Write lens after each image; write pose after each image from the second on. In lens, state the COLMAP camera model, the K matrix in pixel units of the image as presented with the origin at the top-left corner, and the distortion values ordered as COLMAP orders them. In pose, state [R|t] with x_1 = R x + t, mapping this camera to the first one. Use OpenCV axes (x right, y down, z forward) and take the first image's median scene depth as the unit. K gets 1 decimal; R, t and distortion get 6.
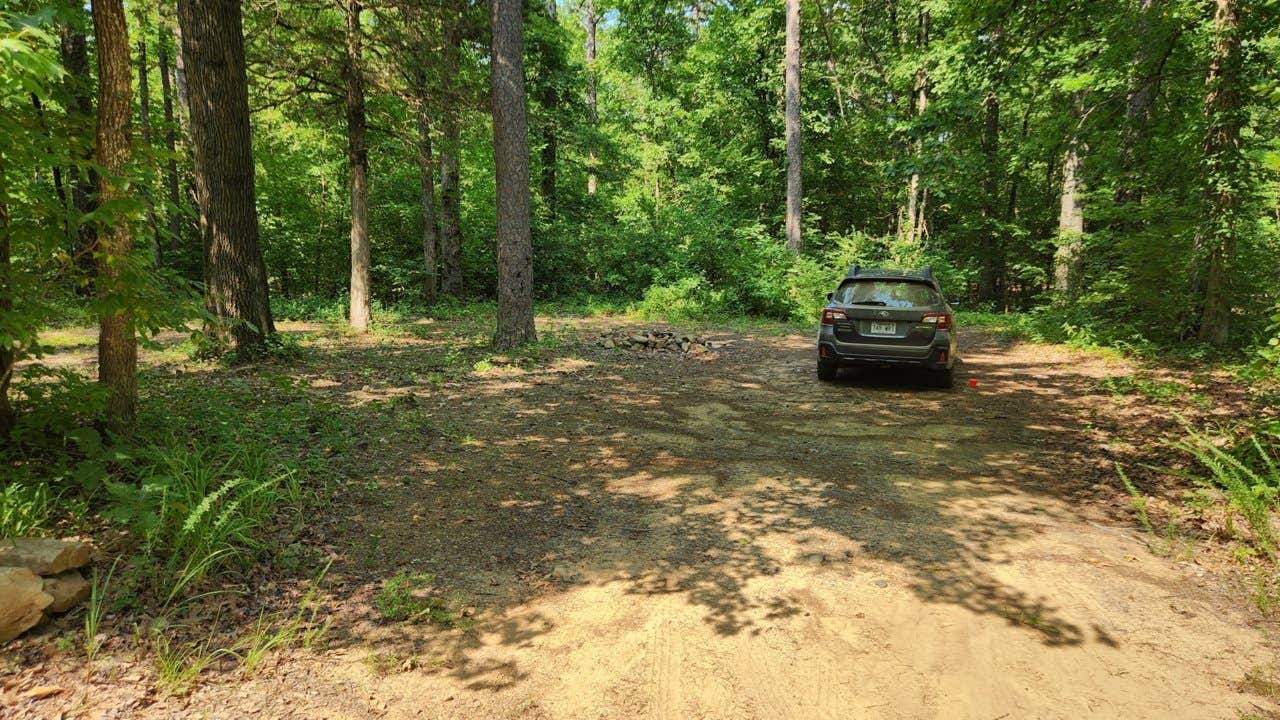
lens RADIAL K [[853.7, 0, 640.0], [0, 853.7, 360.0], [0, 0, 1]] dist [0.041982, -0.000577]
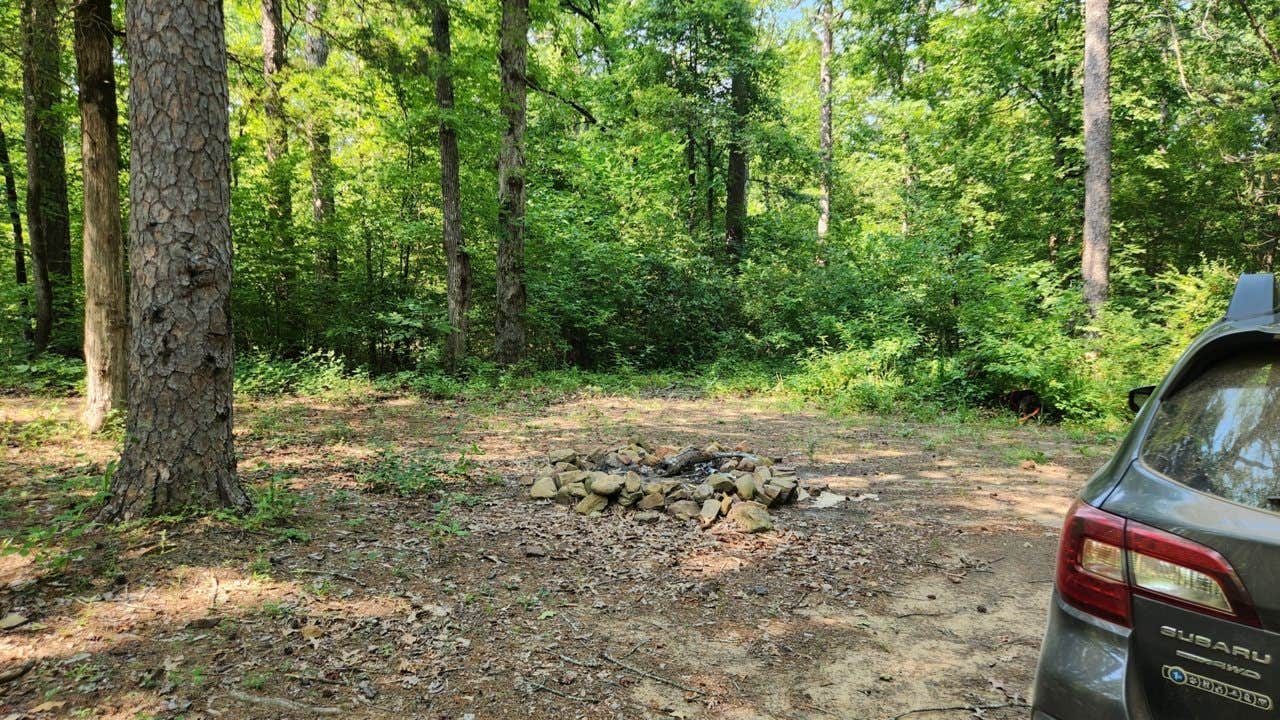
lens RADIAL K [[853.7, 0, 640.0], [0, 853.7, 360.0], [0, 0, 1]] dist [0.041982, -0.000577]
pose [[0.947145, 0.020551, -0.320147, 0.064376], [-0.043188, 0.997030, -0.063768, -0.025405], [0.317886, 0.074224, 0.945219, 0.275873]]
